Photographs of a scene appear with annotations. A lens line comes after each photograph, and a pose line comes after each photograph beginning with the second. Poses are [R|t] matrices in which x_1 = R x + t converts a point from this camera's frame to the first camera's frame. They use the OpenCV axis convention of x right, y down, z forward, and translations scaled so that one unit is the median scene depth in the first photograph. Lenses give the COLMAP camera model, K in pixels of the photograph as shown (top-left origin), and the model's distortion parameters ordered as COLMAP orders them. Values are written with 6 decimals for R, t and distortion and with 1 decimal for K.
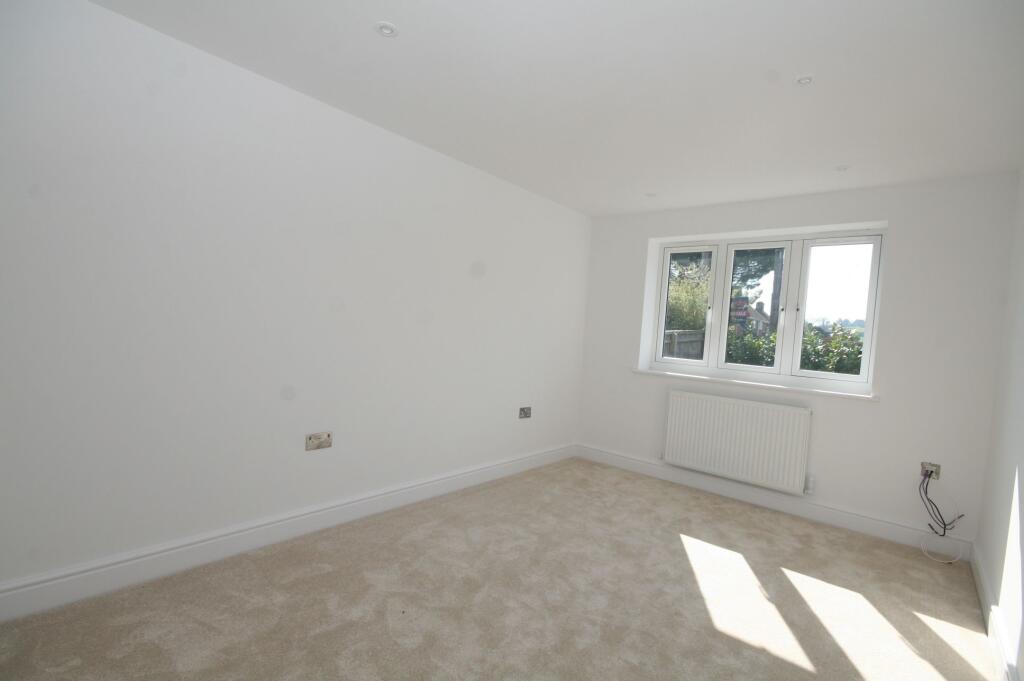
lens RADIAL K [[475.2, 0, 512.0], [0, 475.2, 340.5], [0, 0, 1]] dist [-0.001222, -0.011152]
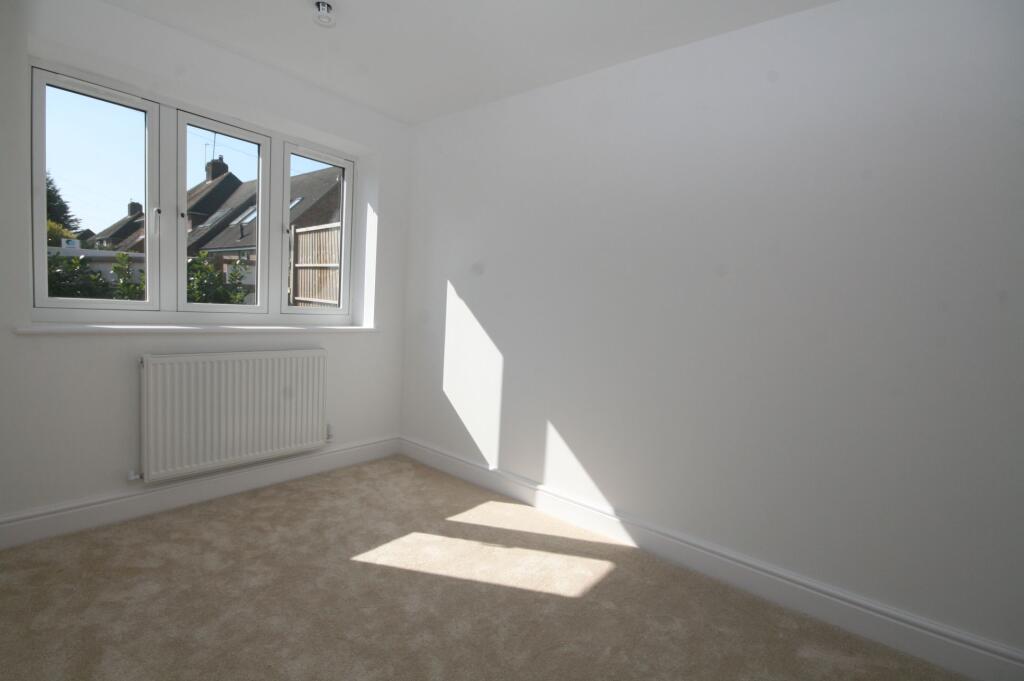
lens RADIAL K [[475.2, 0, 512.0], [0, 475.2, 340.5], [0, 0, 1]] dist [-0.001222, -0.011152]
pose [[-0.009461, -0.151656, 0.988388, -0.253599], [-0.041533, 0.987639, 0.151143, -0.023908], [-0.999092, -0.039621, -0.015643, 0.673390]]
